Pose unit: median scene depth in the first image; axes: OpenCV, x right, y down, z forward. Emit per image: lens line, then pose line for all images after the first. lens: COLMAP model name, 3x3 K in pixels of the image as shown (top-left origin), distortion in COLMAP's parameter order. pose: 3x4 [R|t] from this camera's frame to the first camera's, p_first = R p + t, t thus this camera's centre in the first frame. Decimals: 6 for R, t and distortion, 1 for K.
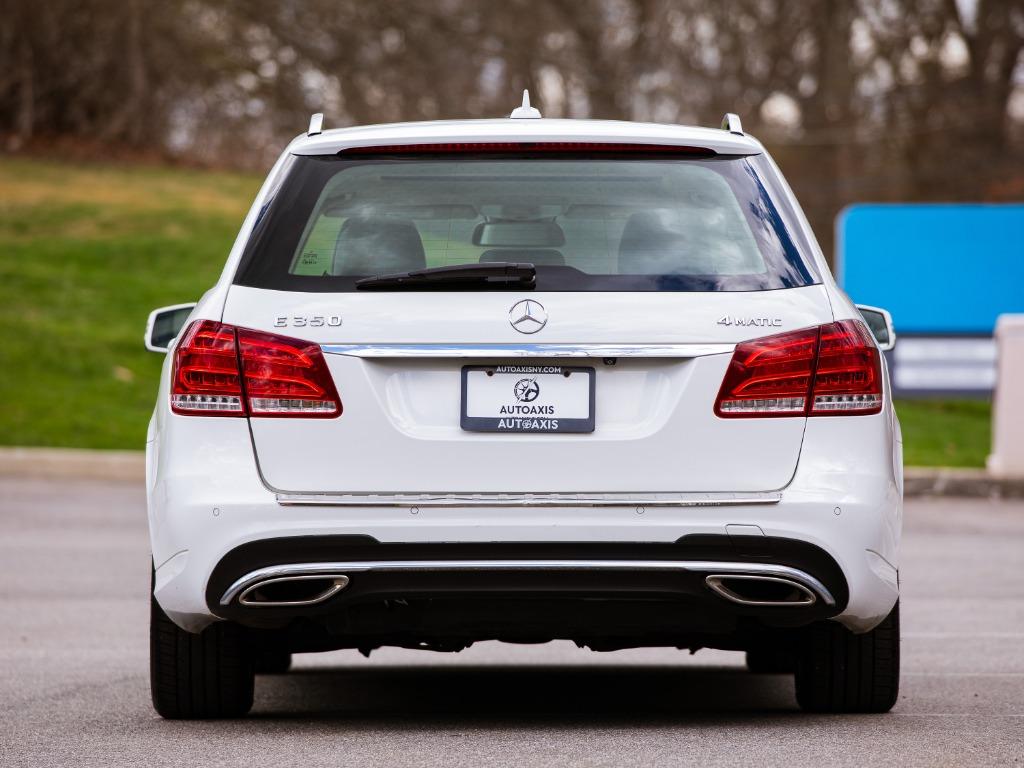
lens RADIAL K [[6326.0, 0, 536.3], [0, 6326.0, 384.3], [0, 0, 1]] dist [1.542951, -6.096978]
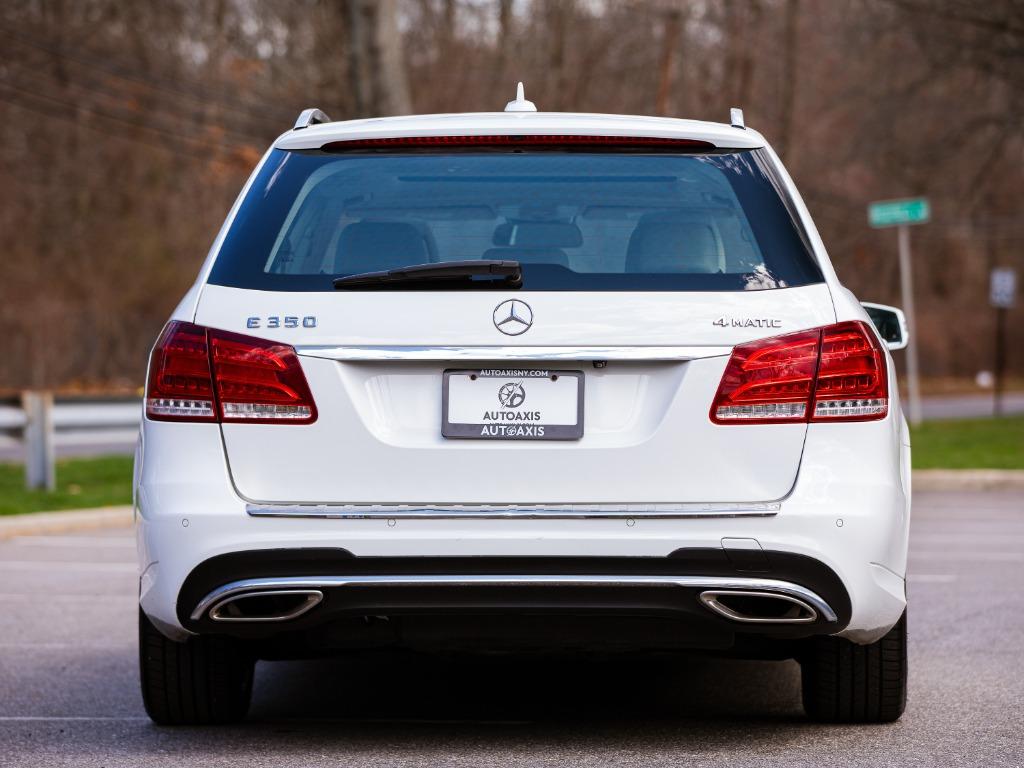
lens RADIAL K [[4480.7, 0, 512.0], [0, 4480.7, 384.0], [0, 0, 1]] dist [0.232495, 4.808047]
pose [[0.999328, 0.000813, -0.036656, 0.023072], [-0.000597, 0.999982, 0.005910, -0.004672], [0.036661, -0.005885, 0.999310, 0.329503]]
